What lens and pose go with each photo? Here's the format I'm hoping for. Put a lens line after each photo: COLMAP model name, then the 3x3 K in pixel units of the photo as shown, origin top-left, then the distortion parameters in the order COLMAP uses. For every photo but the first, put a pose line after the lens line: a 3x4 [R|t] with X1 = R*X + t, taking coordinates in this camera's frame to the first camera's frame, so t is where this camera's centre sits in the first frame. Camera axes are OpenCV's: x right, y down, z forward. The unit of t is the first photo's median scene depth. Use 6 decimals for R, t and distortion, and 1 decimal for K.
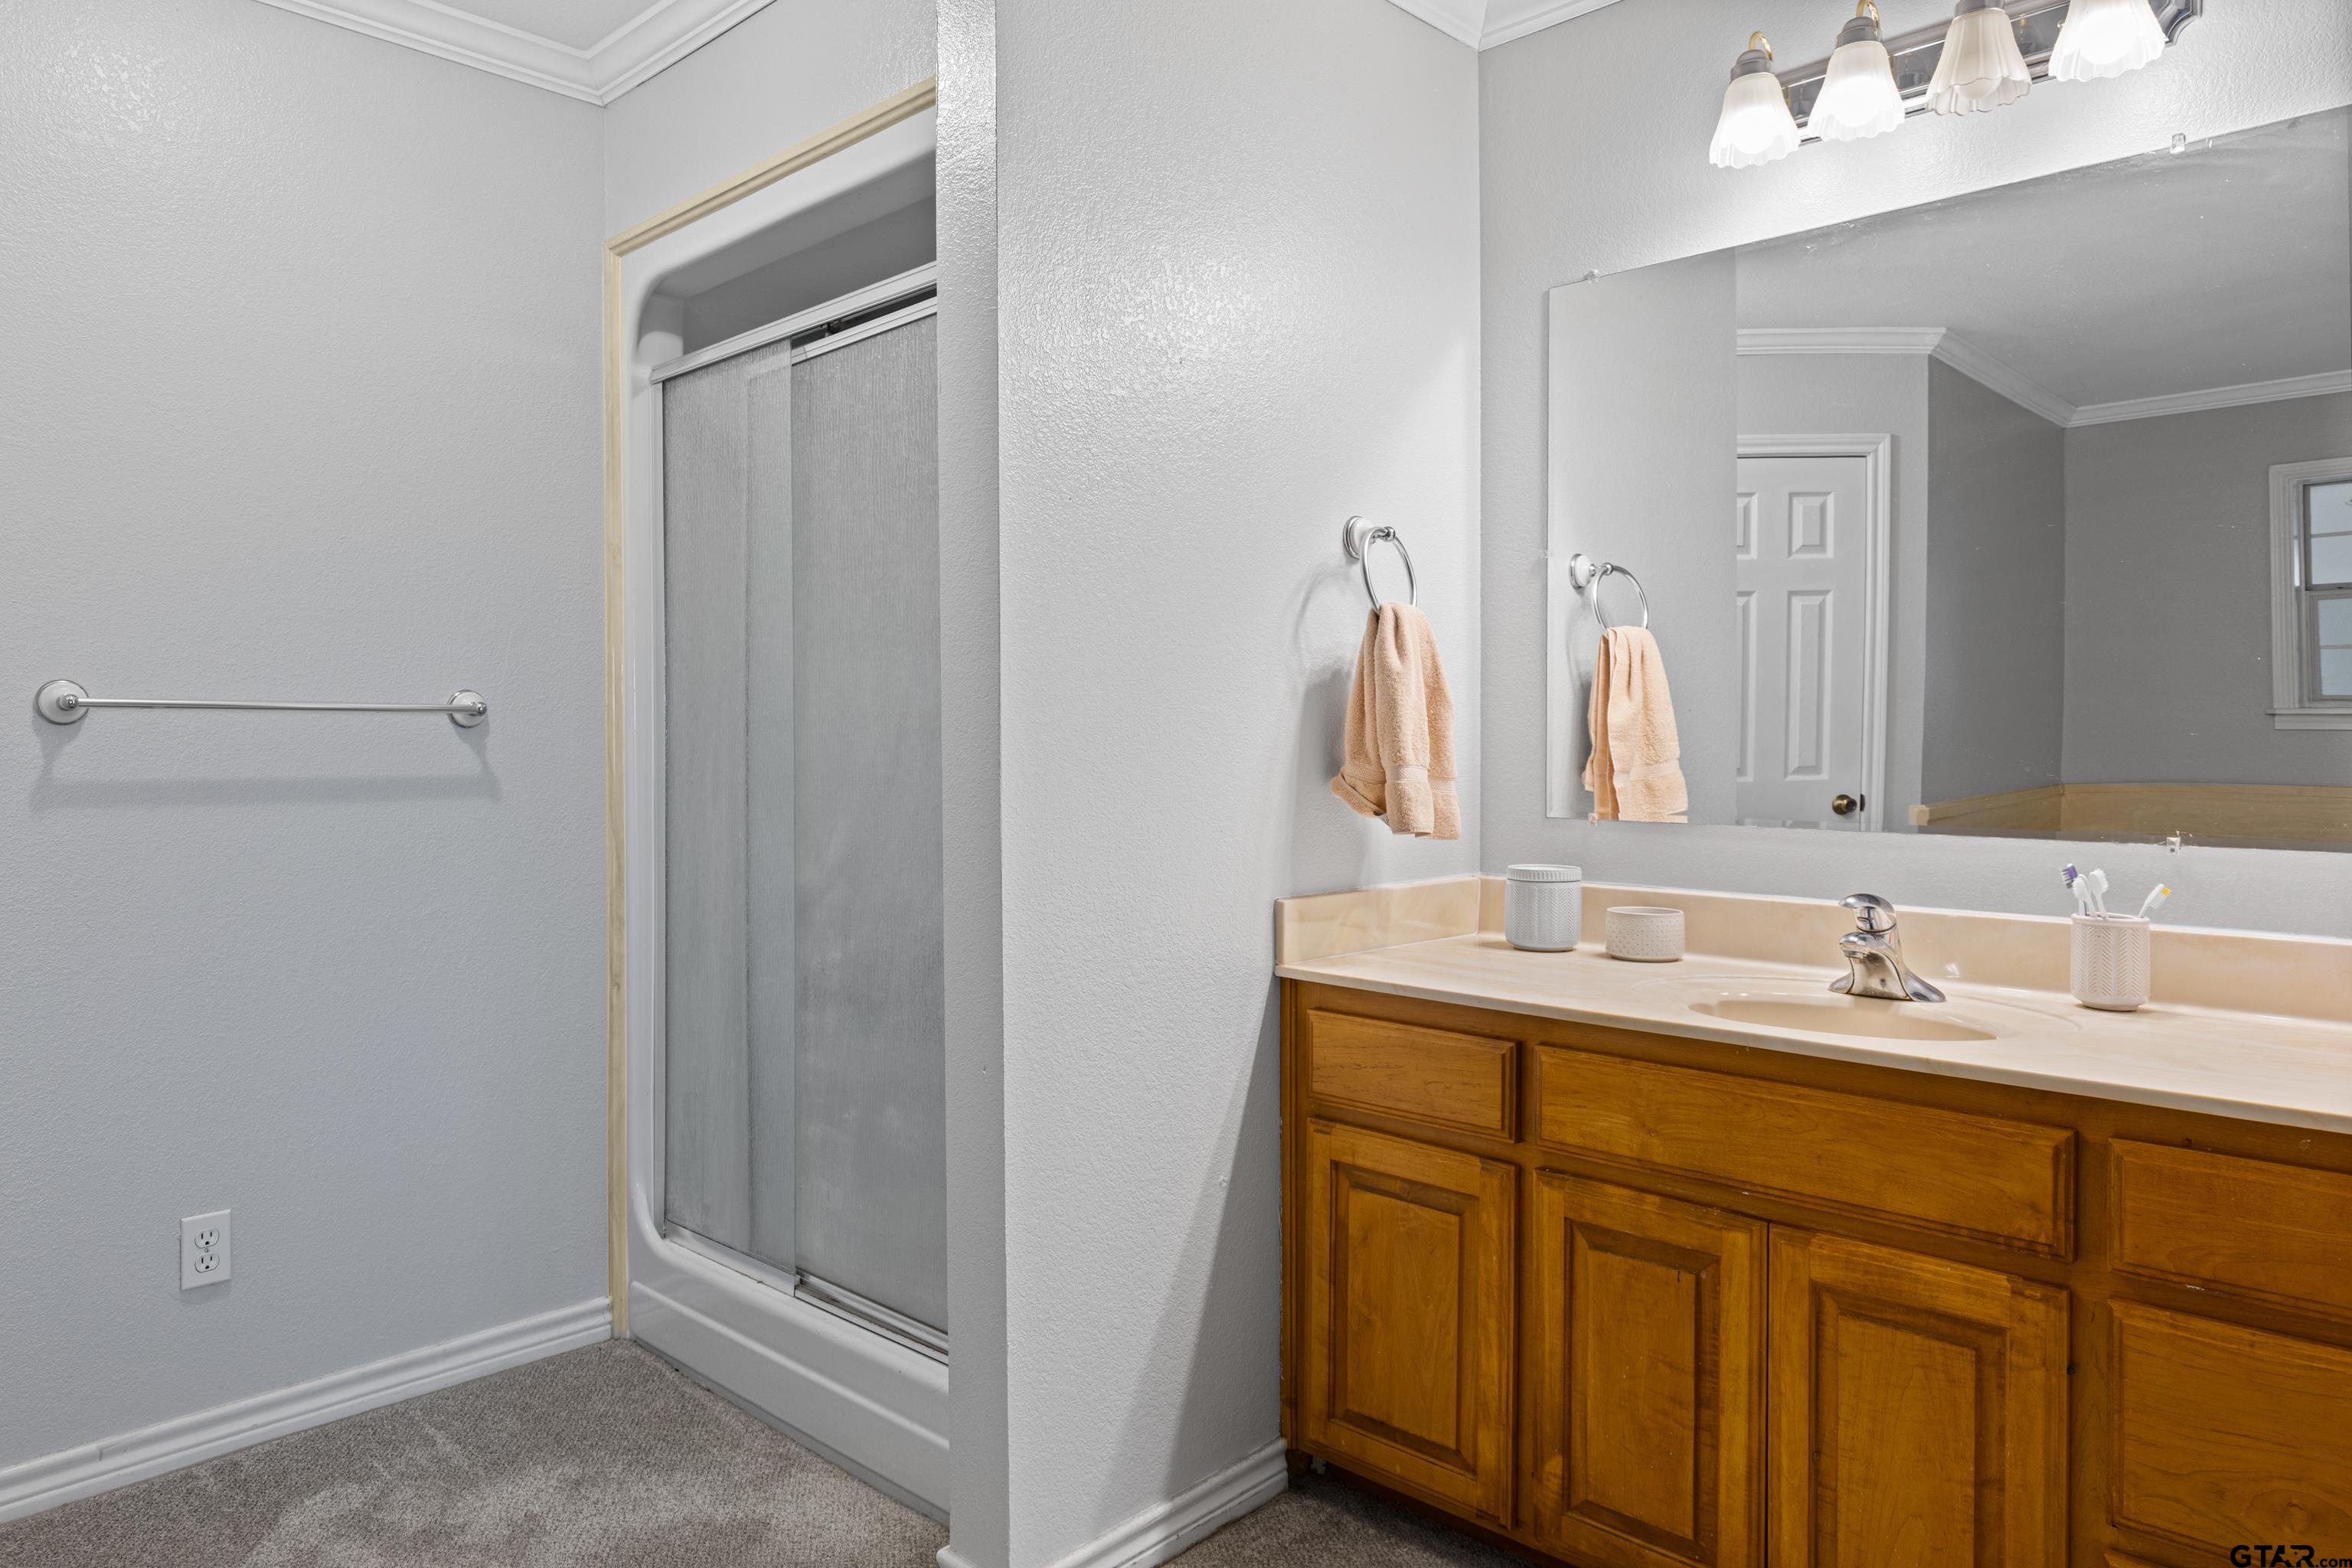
lens RADIAL K [[1529.5, 0, 1185.3], [0, 1529.5, 762.6], [0, 0, 1]] dist [0.008218, -0.003303]
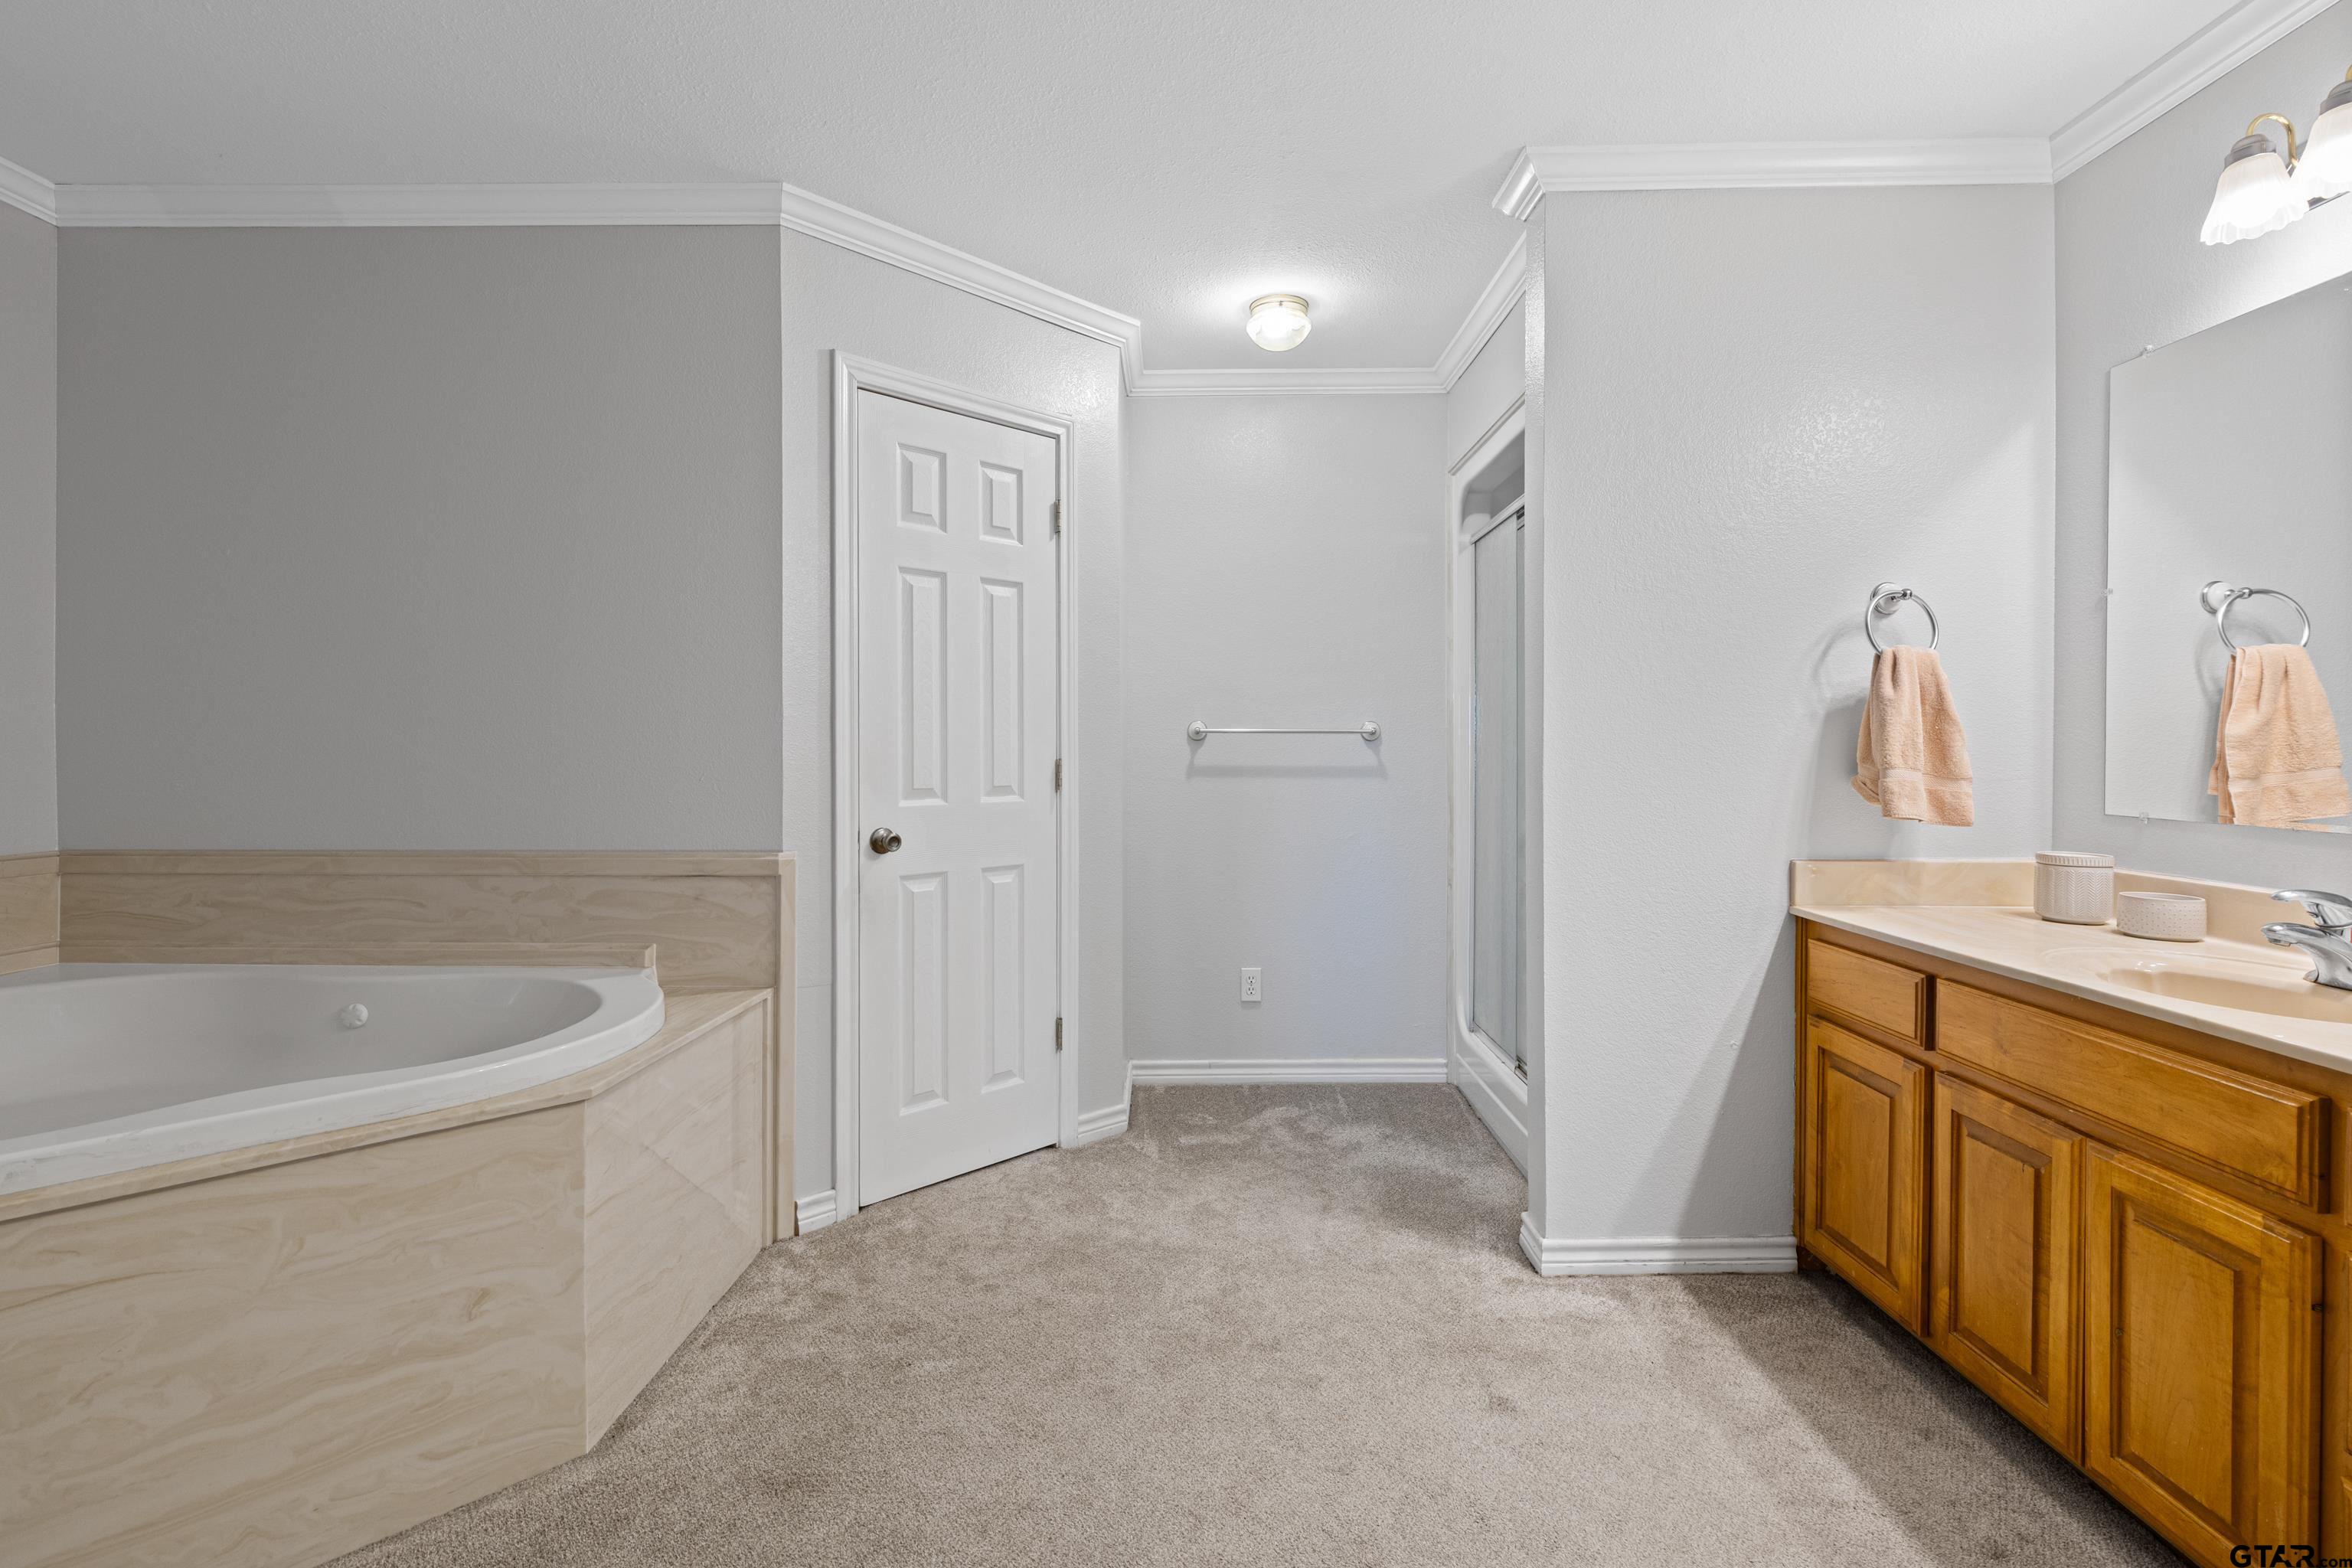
lens RADIAL K [[1086.1, 0, 1174.4], [0, 1086.1, 771.8], [0, 0, 1]] dist [0.001742, 0.002347]
pose [[0.681529, 0.017992, -0.731570, 0.415060], [-0.010933, 0.999836, 0.014404, -0.001611], [0.731709, -0.001818, 0.681615, -0.119077]]
